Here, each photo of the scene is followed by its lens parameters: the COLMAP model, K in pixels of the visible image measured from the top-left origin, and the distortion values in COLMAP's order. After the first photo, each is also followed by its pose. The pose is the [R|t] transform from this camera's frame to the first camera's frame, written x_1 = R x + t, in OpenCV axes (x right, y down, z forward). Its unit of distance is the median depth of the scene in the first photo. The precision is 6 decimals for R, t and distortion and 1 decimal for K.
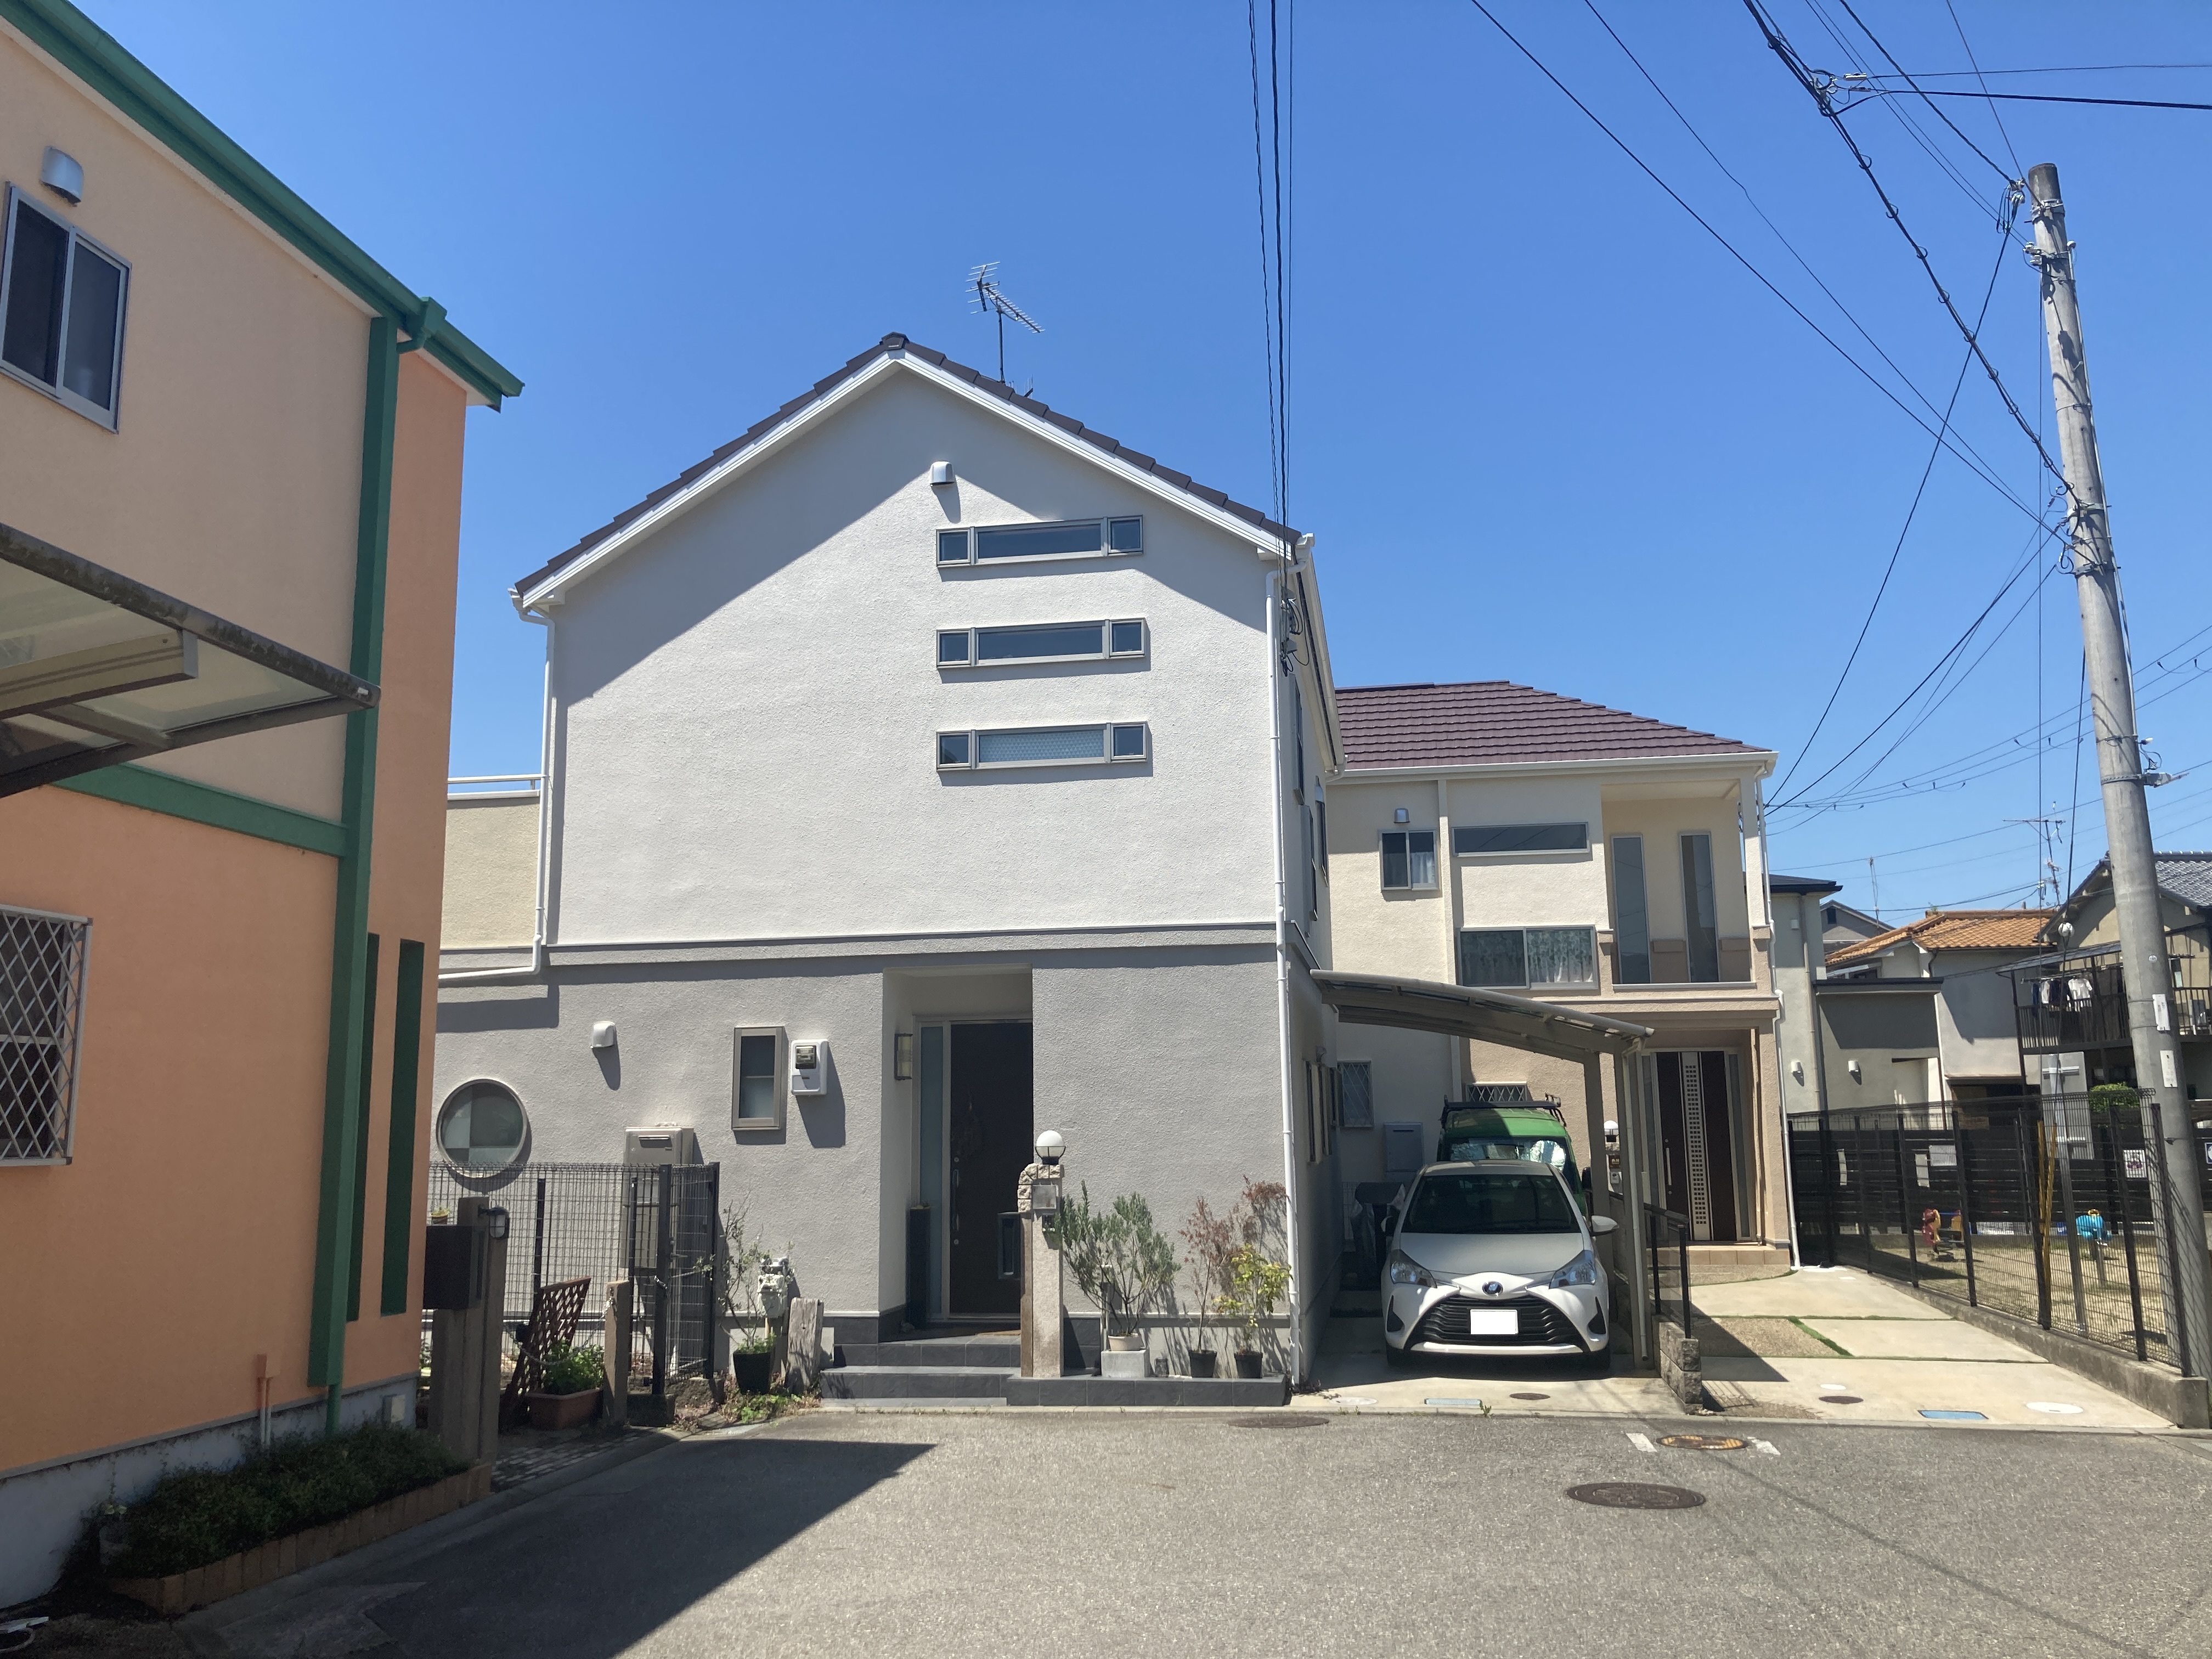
lens RADIAL K [[1819.0, 0, 1106.0], [0, 1819.0, 829.5], [0, 0, 1]] dist [0.195698, -0.728261]
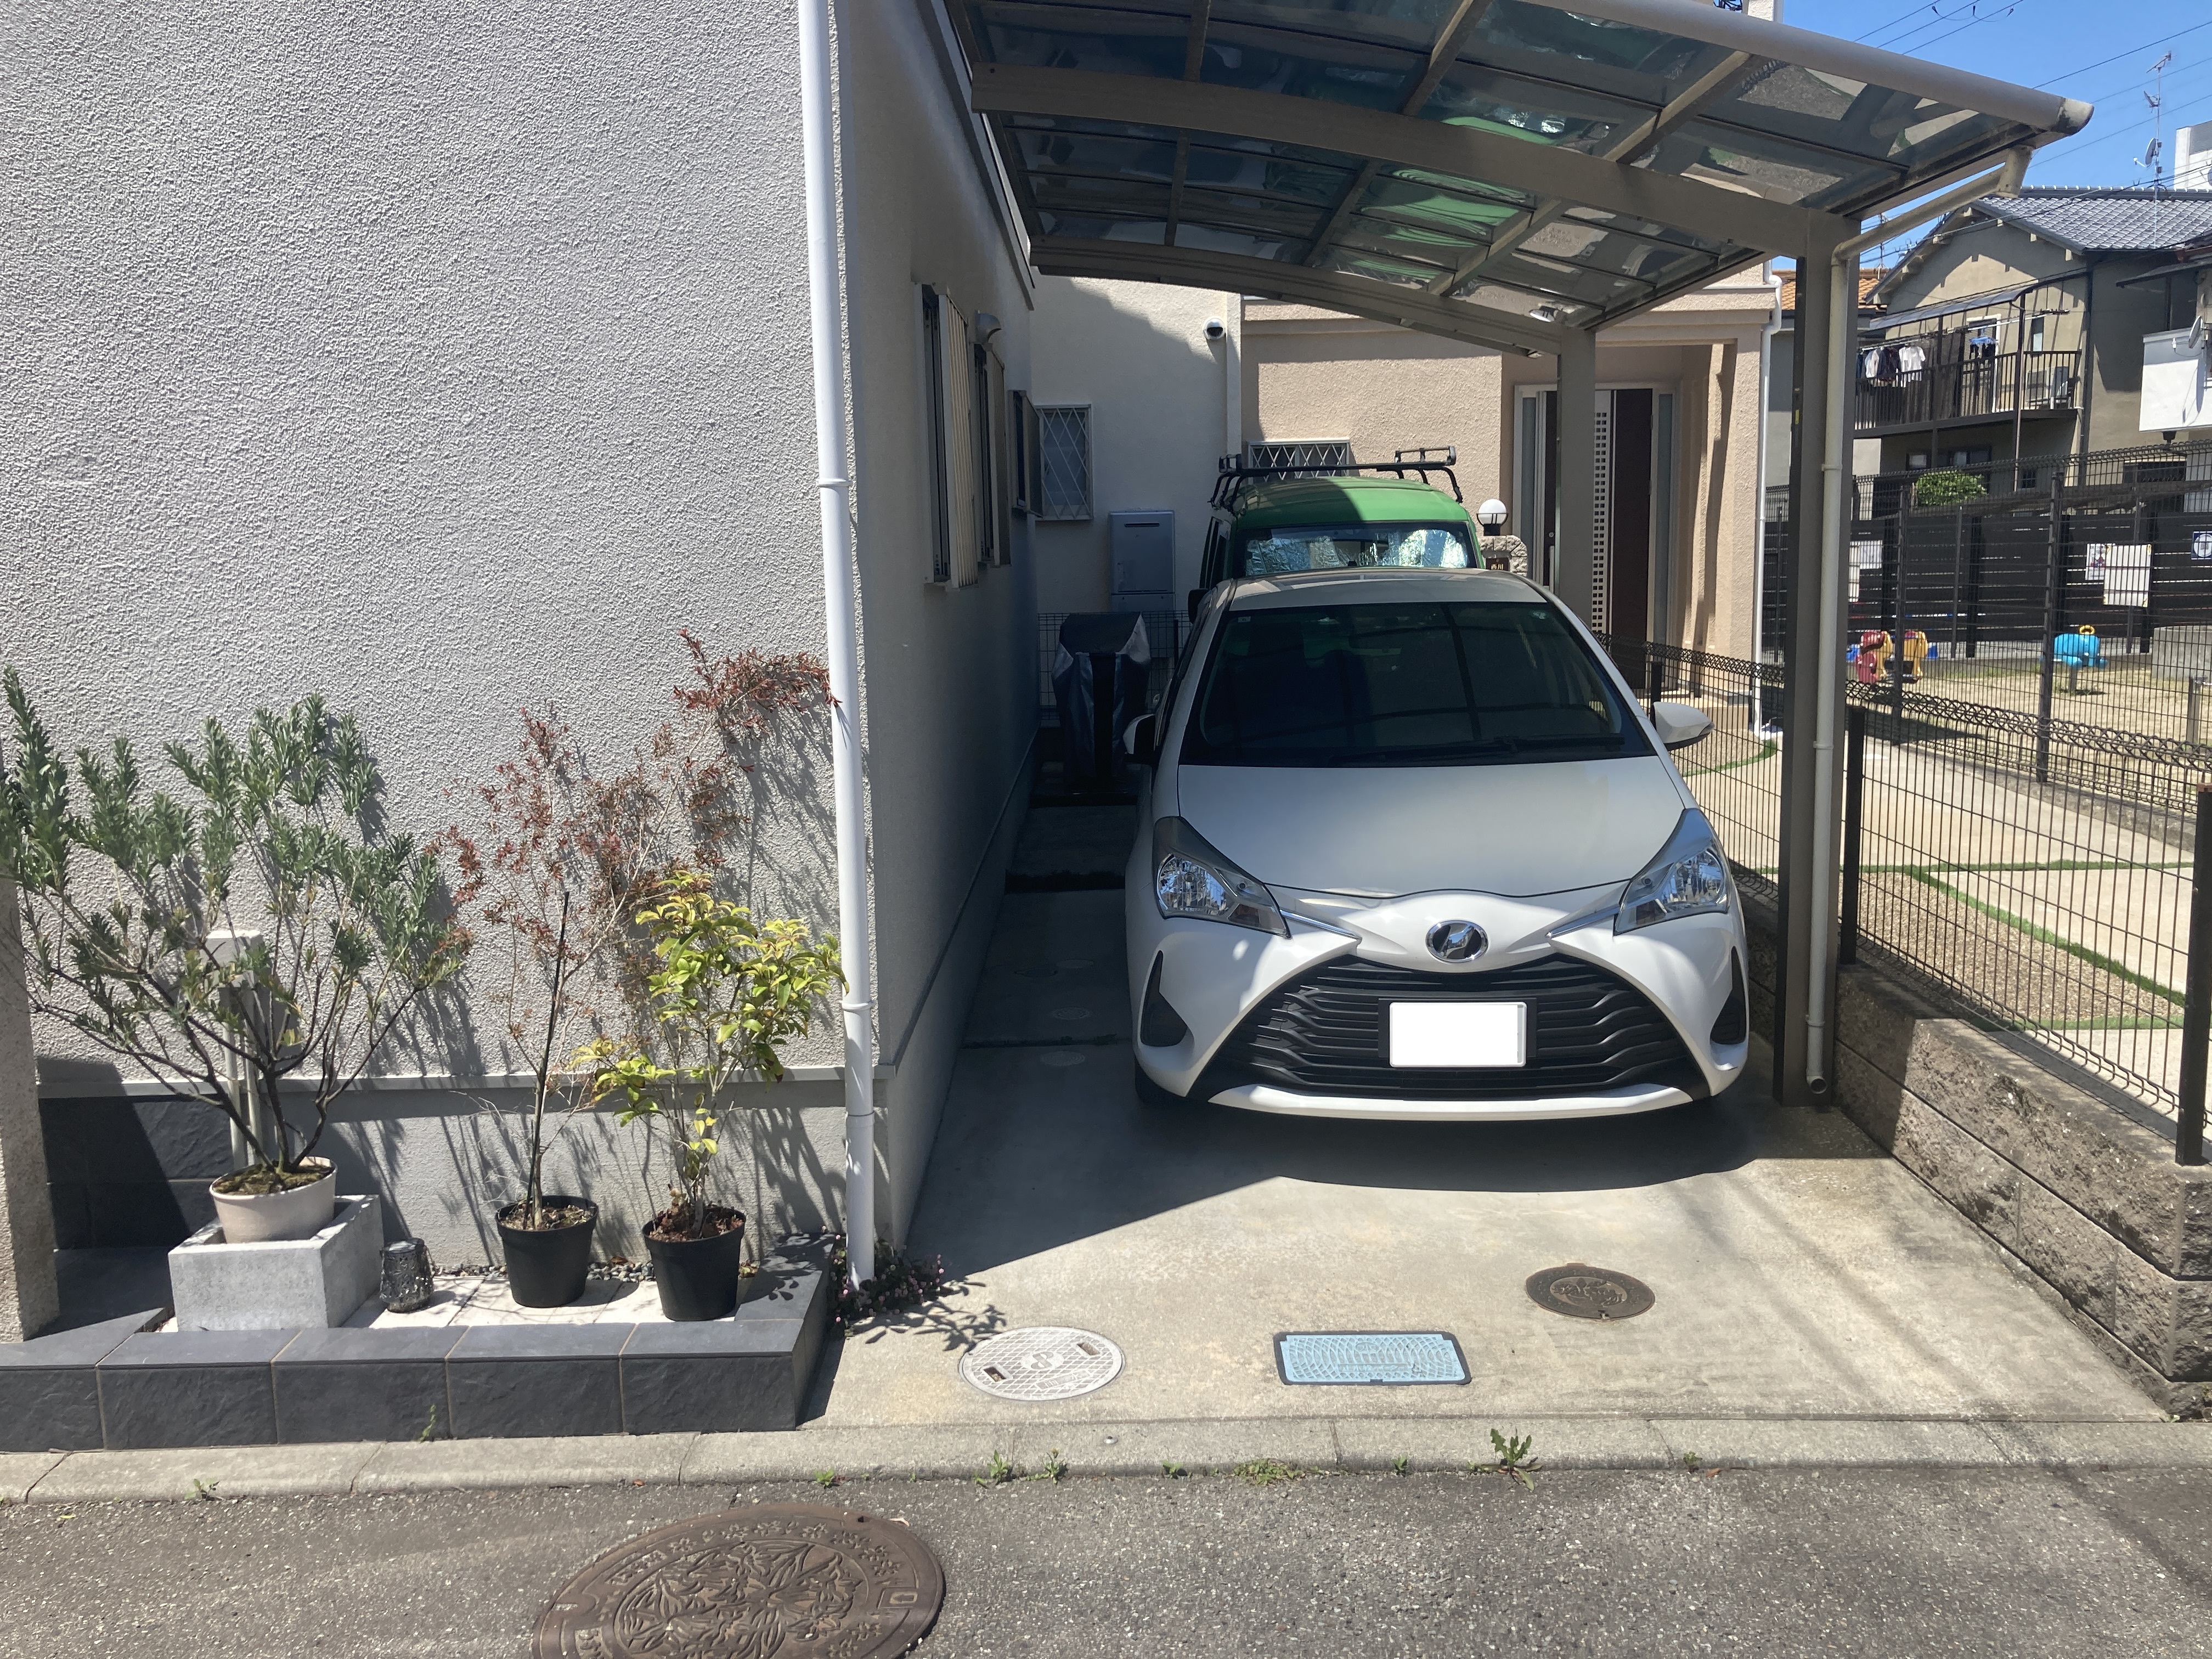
lens RADIAL K [[1776.2, 0, 1088.3], [0, 1776.2, 776.0], [0, 0, 1]] dist [0.040159, -0.088871]
pose [[0.988914, -0.028746, 0.145683, 0.090986], [-0.014329, 0.958032, 0.286304, 0.120729], [-0.147799, -0.285218, 0.946999, 0.671797]]
